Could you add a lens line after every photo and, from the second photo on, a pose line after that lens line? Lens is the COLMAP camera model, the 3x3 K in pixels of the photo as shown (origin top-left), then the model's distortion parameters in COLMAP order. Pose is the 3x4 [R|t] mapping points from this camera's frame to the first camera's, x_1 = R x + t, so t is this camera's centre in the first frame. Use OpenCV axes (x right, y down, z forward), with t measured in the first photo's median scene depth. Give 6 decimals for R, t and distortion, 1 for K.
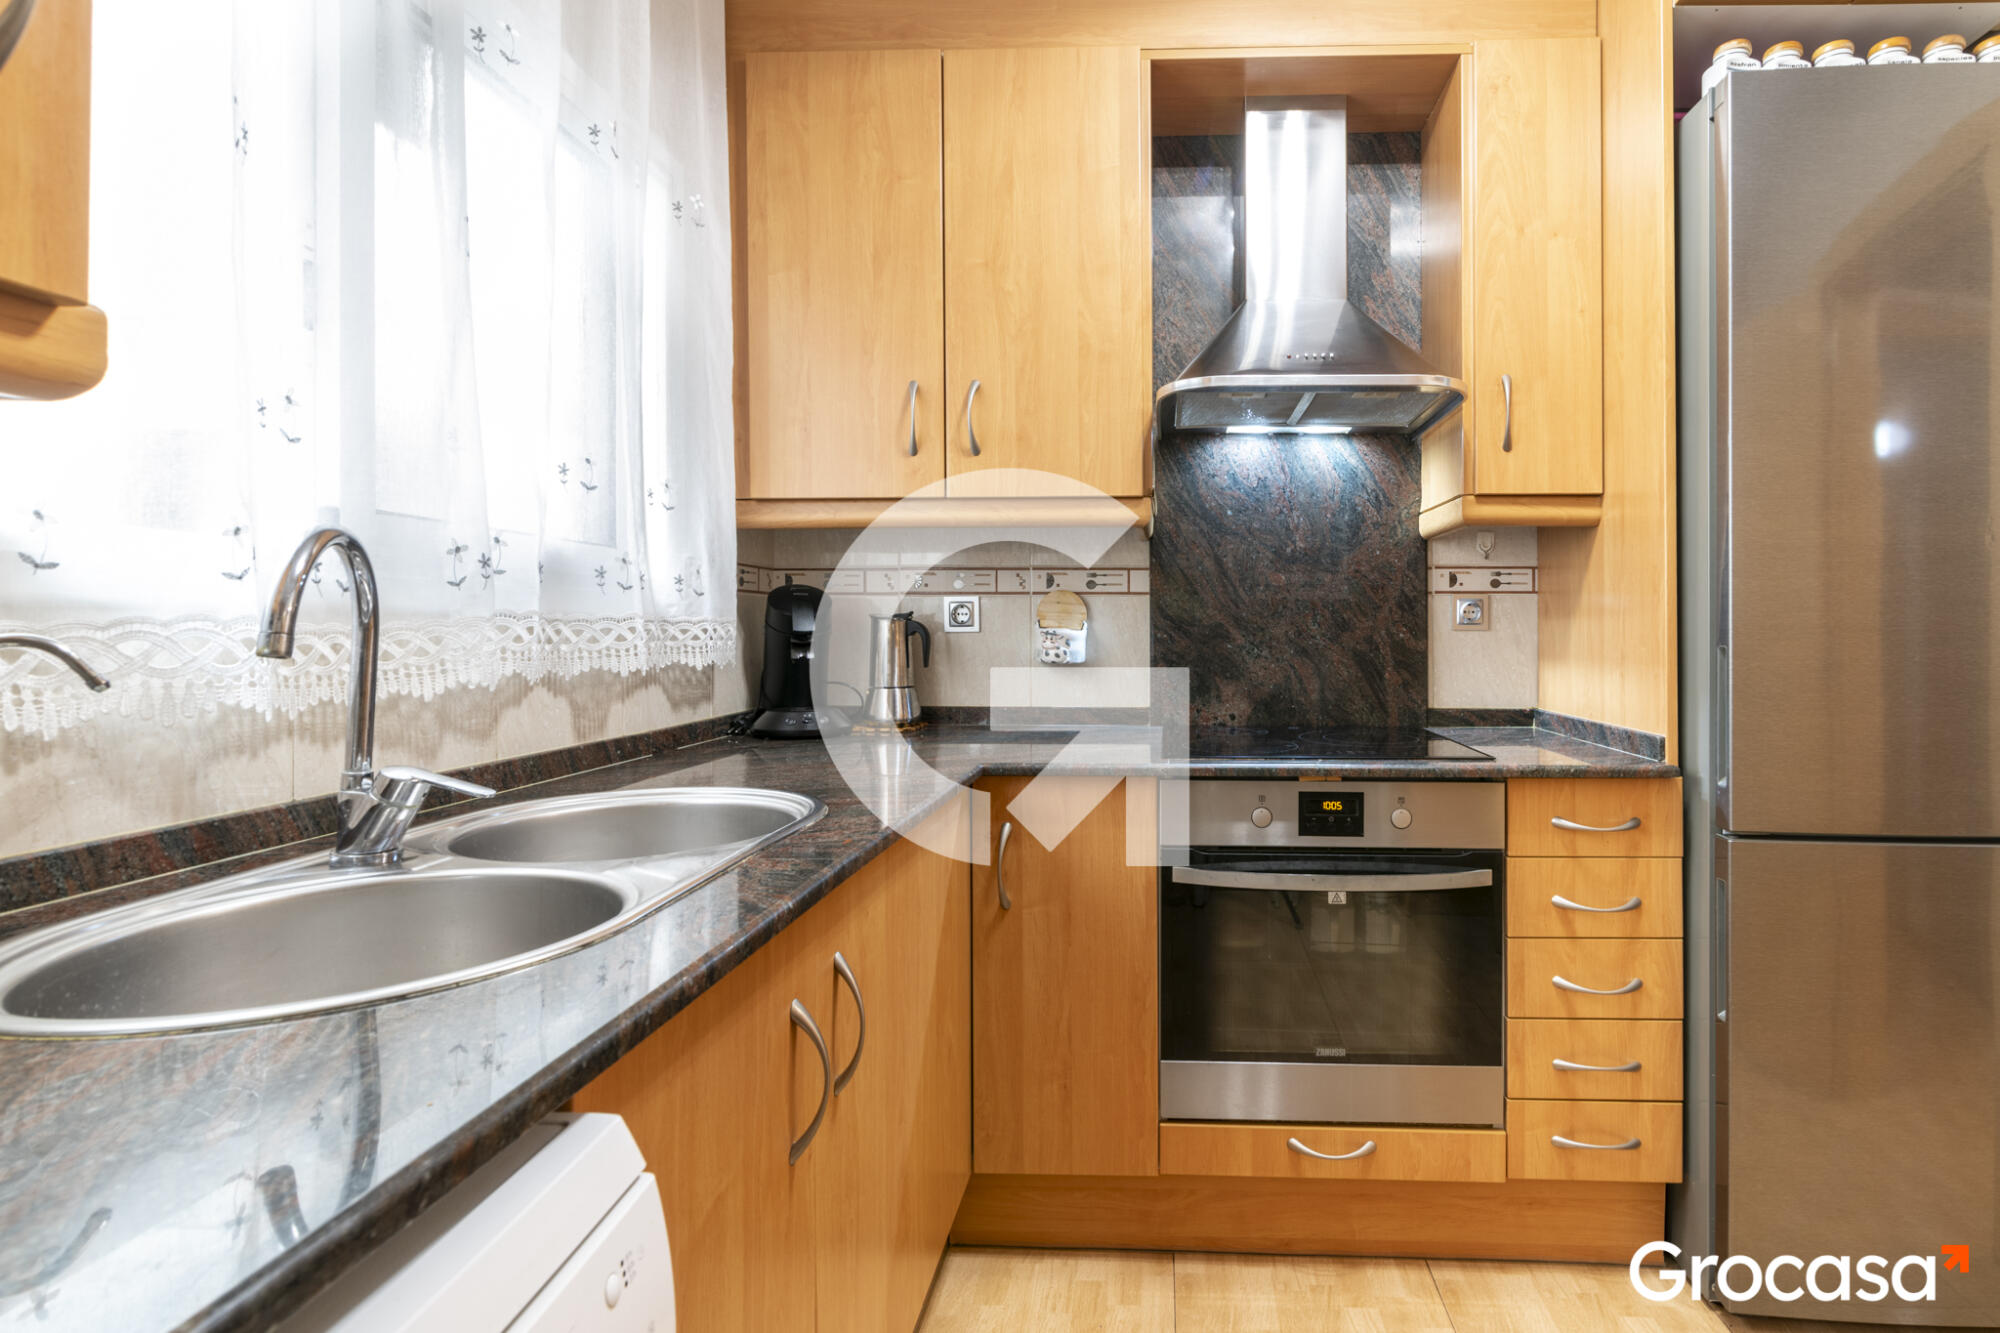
lens RADIAL K [[1036.7, 0, 1000.5], [0, 1036.7, 629.6], [0, 0, 1]] dist [-0.027128, -0.000065]
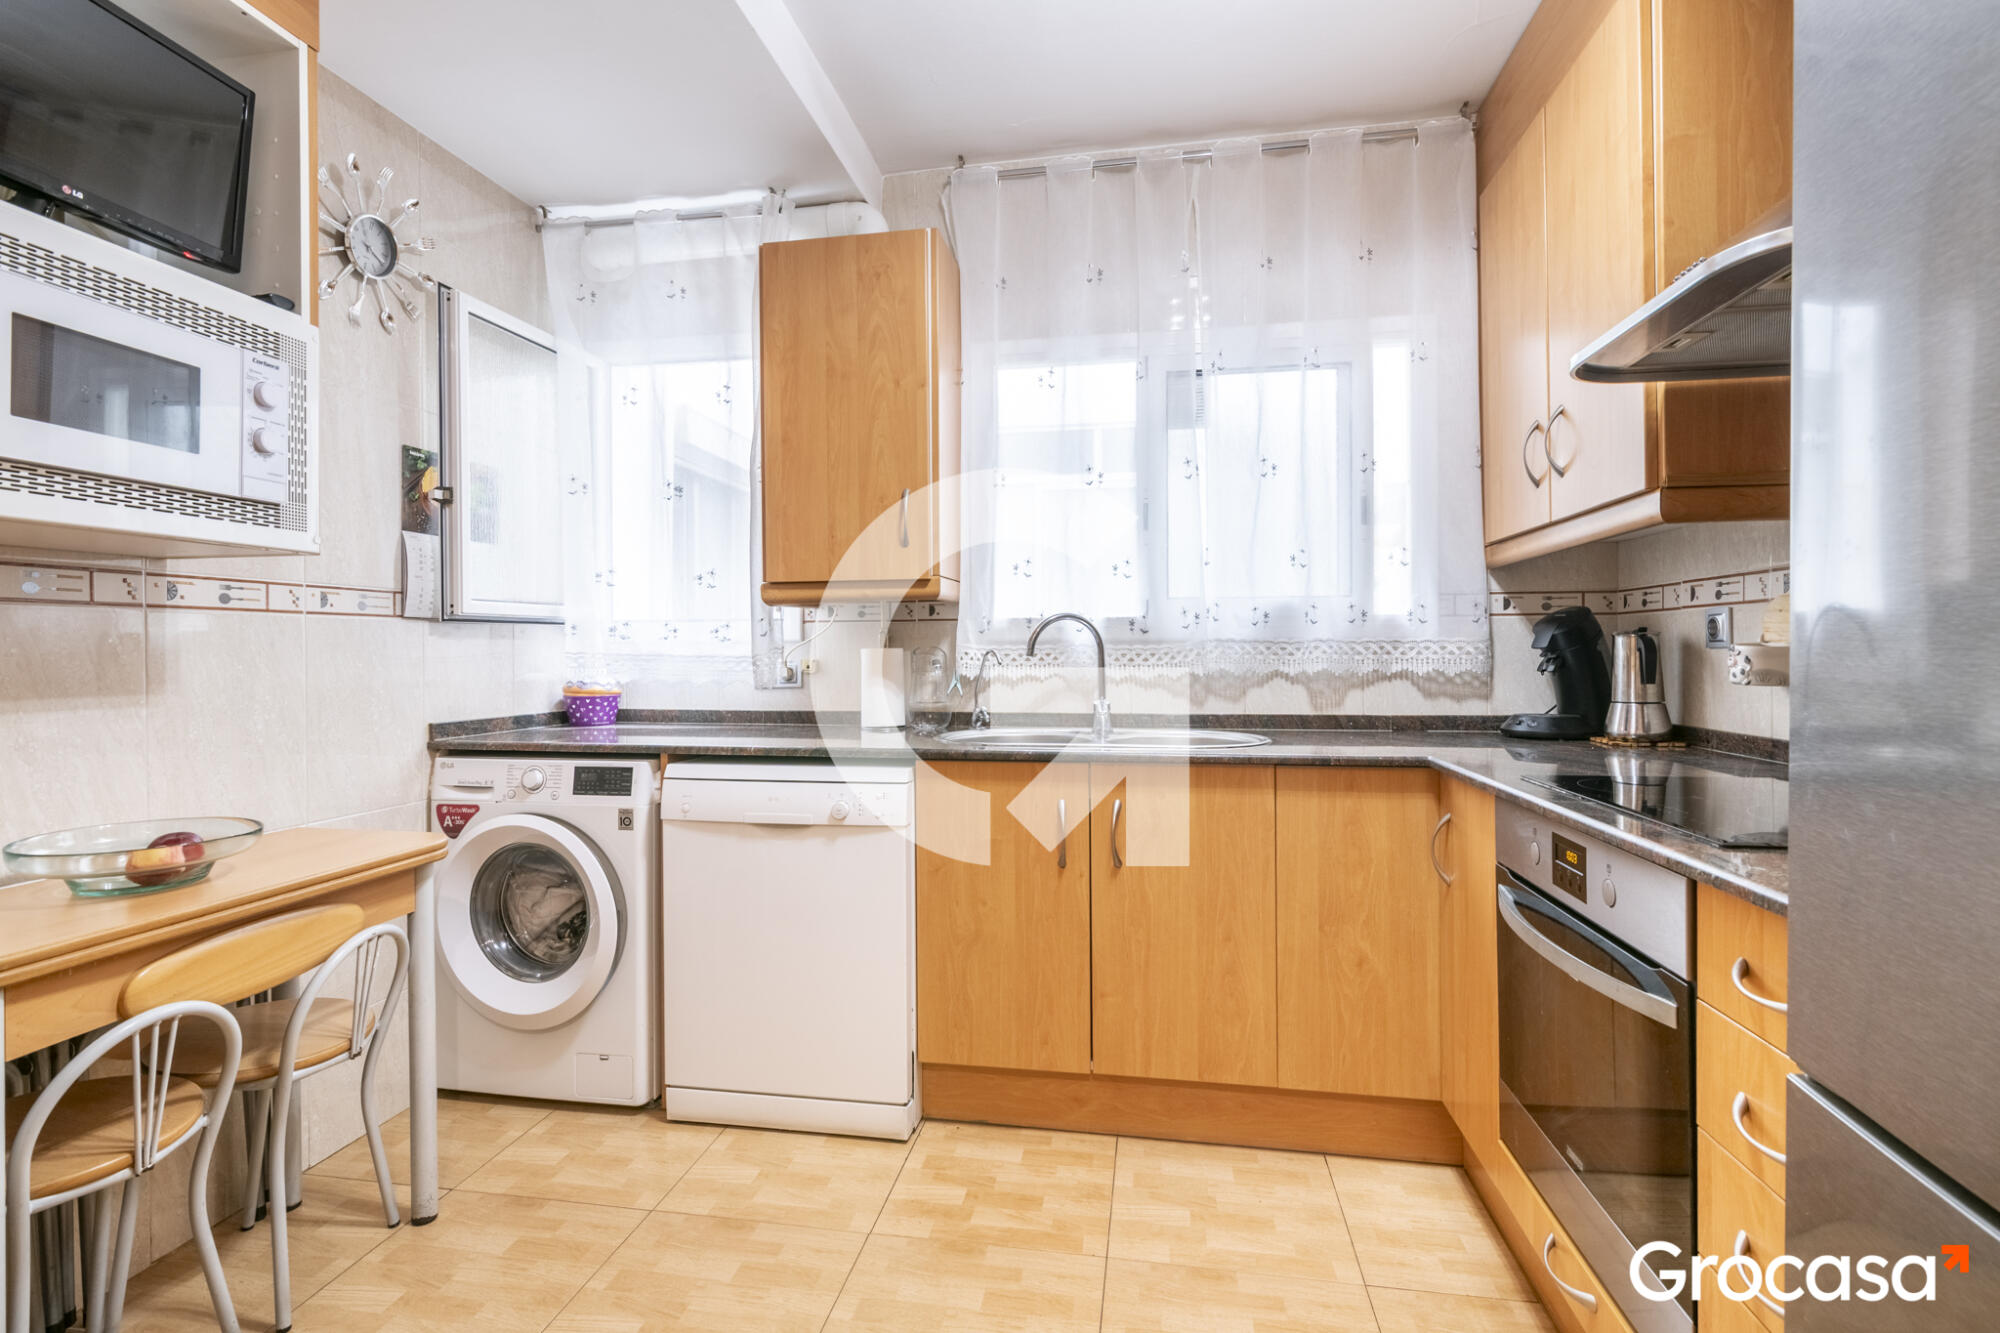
lens RADIAL K [[918.5, 0, 1000.0], [0, 918.5, 666.5], [0, 0, 1]] dist [-0.000245, -0.000034]
pose [[-0.134383, 0.016636, -0.990790, 1.112510], [0.003057, 0.999861, 0.016374, 0.005099], [0.990925, -0.000828, -0.134415, 0.645243]]
